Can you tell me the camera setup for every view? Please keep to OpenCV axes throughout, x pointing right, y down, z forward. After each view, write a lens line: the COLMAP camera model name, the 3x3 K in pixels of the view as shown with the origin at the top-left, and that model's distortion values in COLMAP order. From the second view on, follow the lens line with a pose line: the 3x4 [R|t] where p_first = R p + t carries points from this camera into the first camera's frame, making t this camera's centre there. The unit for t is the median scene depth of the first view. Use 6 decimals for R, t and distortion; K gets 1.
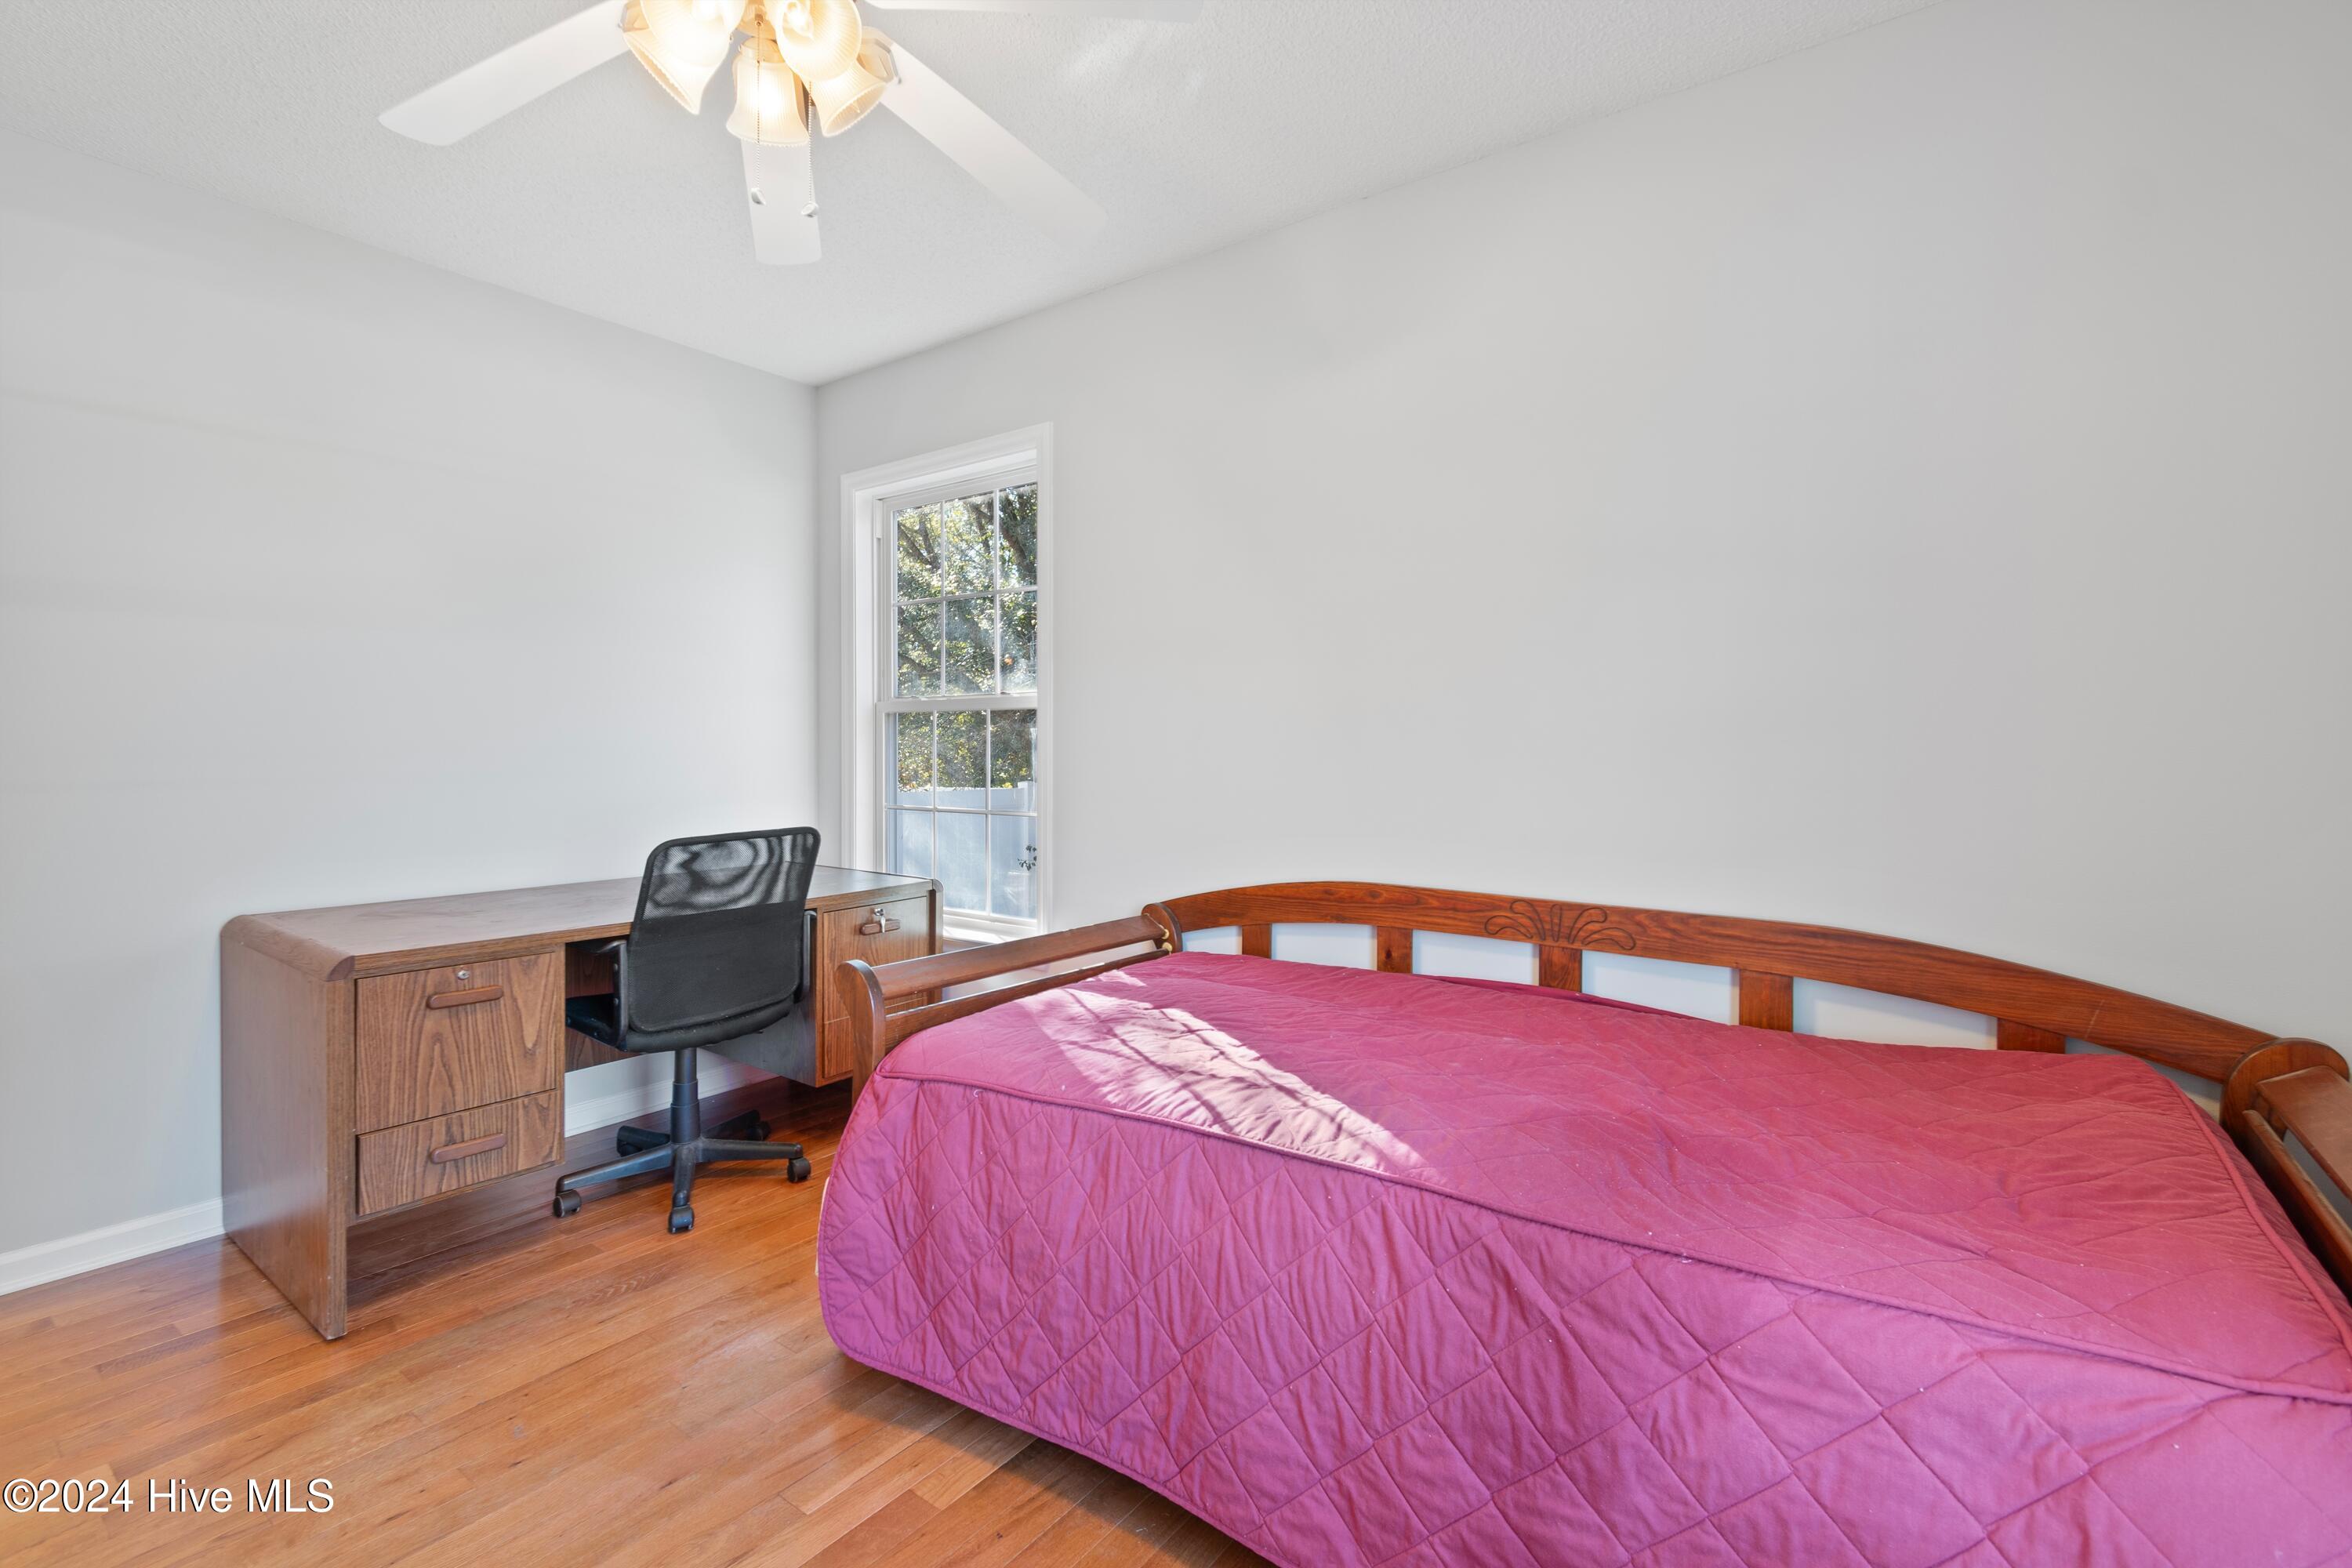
lens RADIAL K [[1058.7, 0, 1182.6], [0, 1058.7, 754.2], [0, 0, 1]] dist [0.003506, 0.000523]
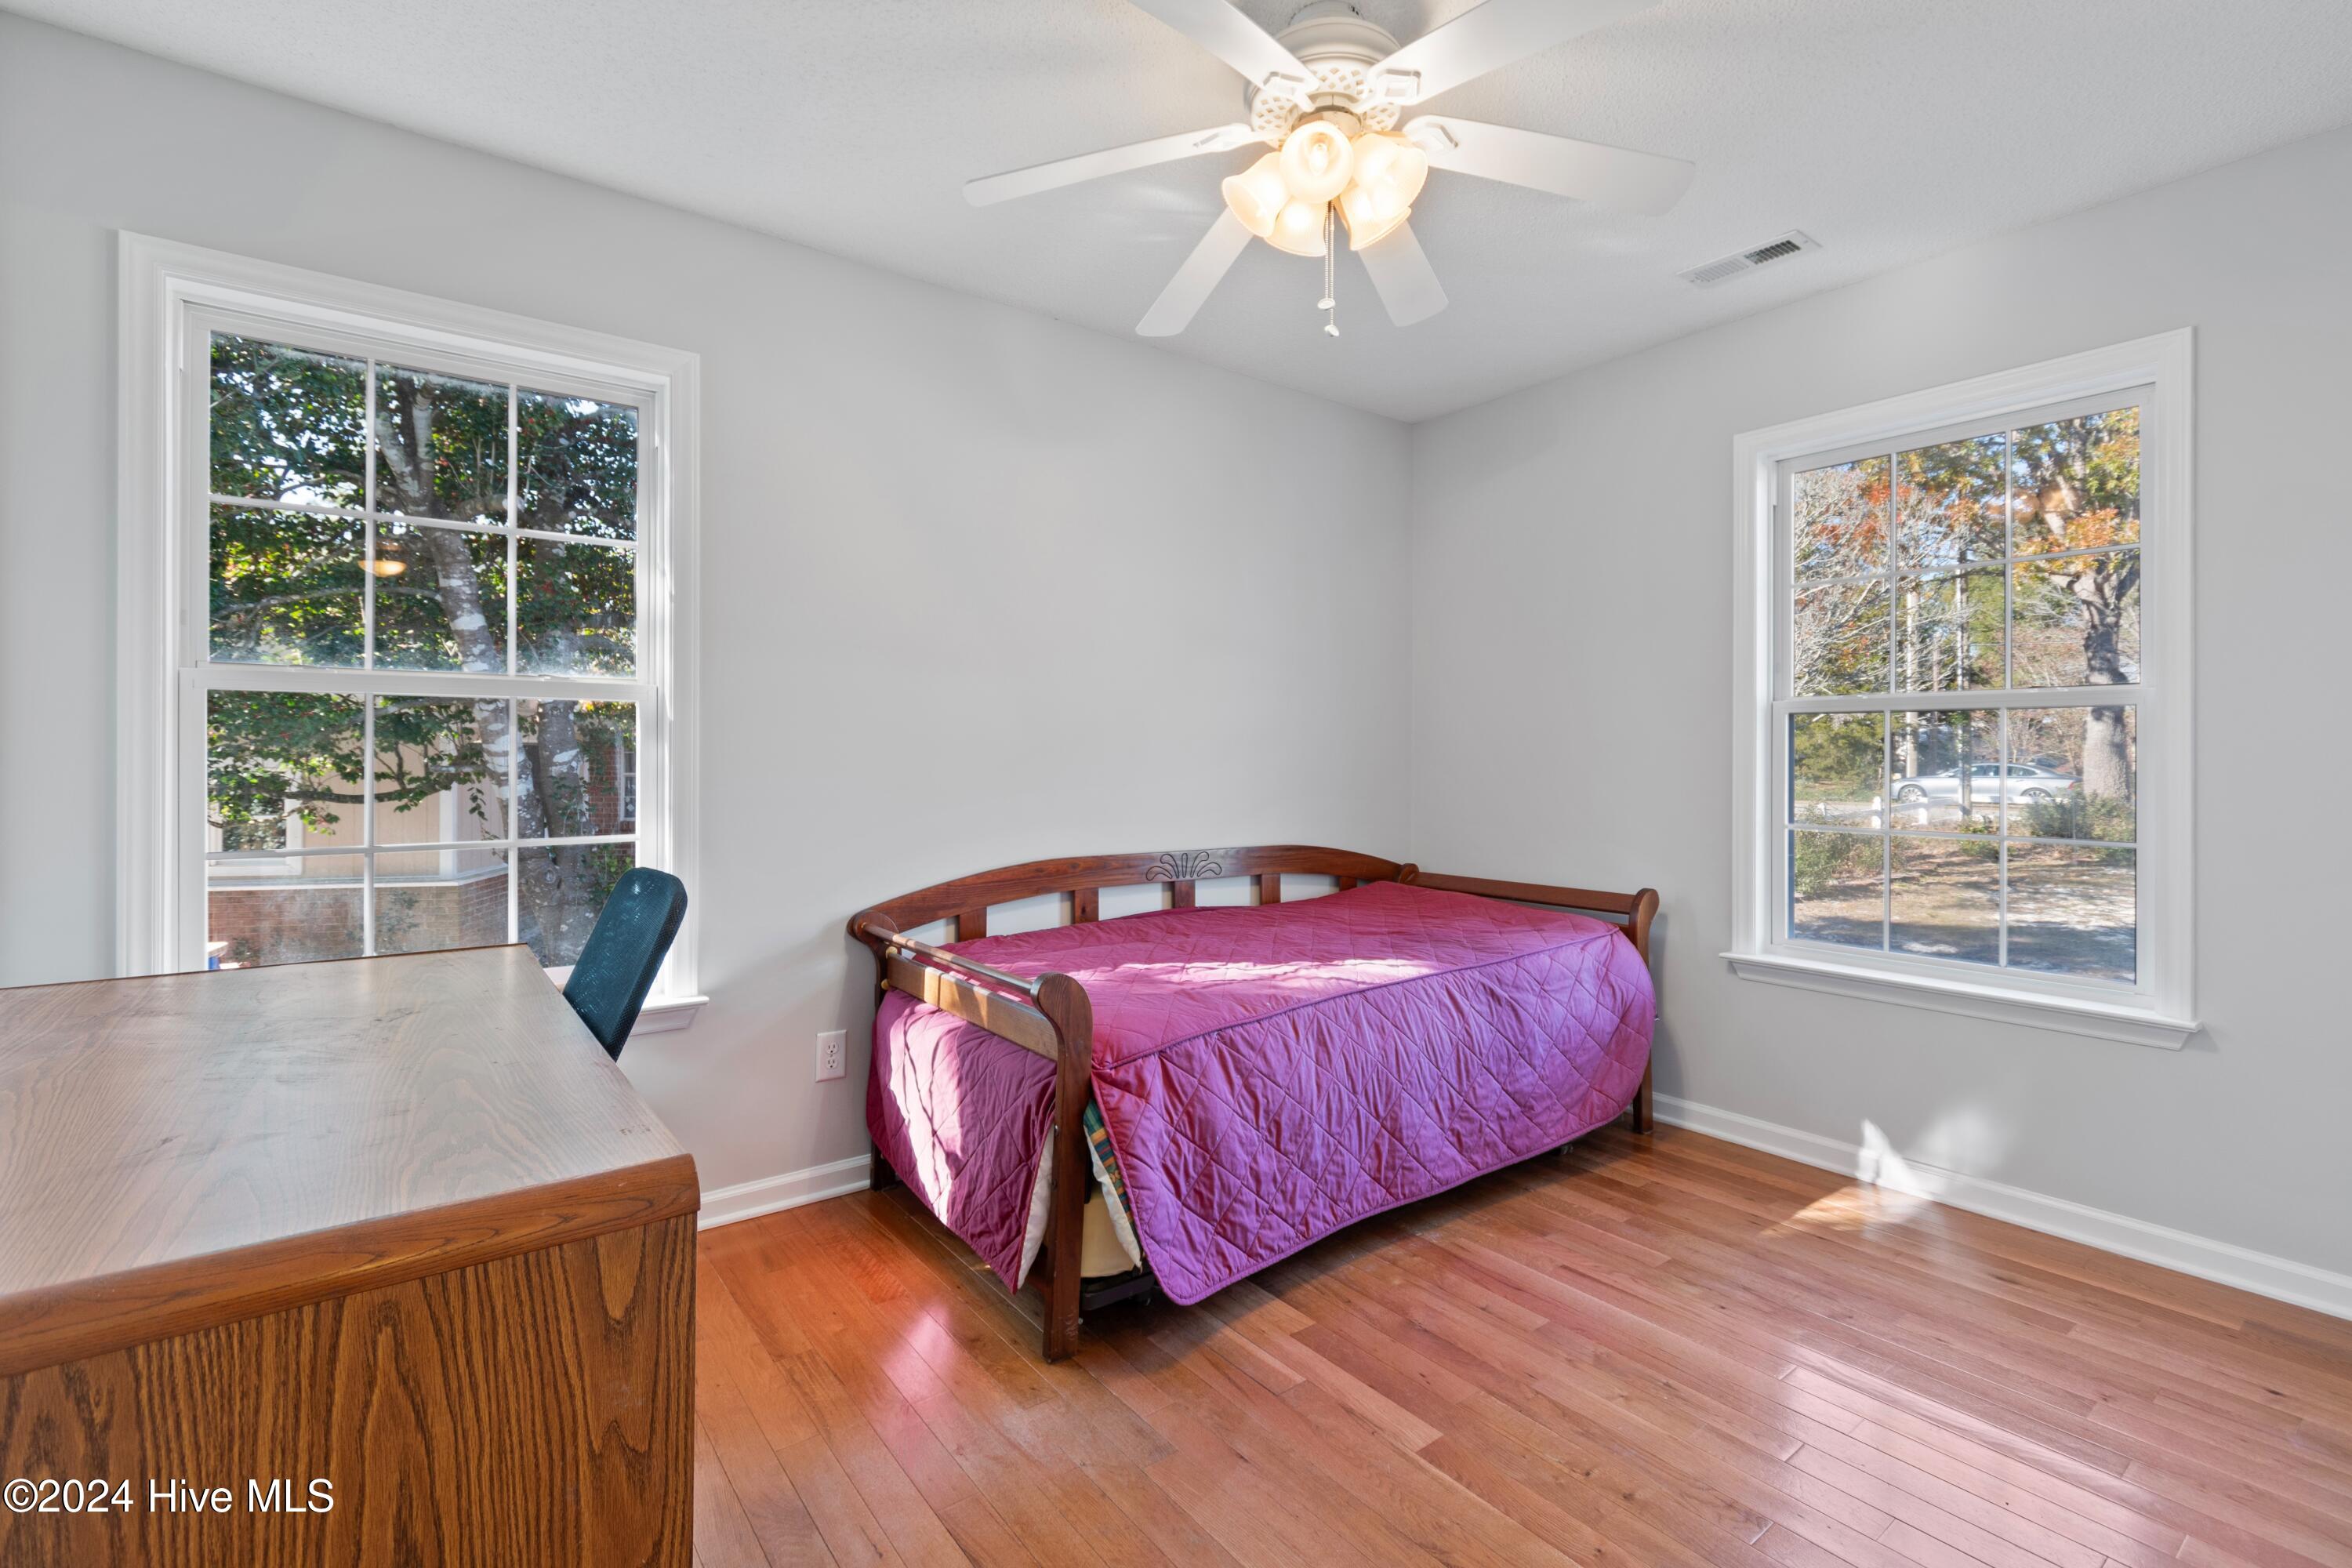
lens RADIAL K [[1058.7, 0, 1182.6], [0, 1058.7, 754.2], [0, 0, 1]] dist [0.003506, 0.000523]
pose [[0.263787, -0.003146, 0.964576, -1.434194], [0.003950, 0.999990, 0.002181, -0.008429], [-0.964573, 0.003235, 0.263797, 0.742419]]
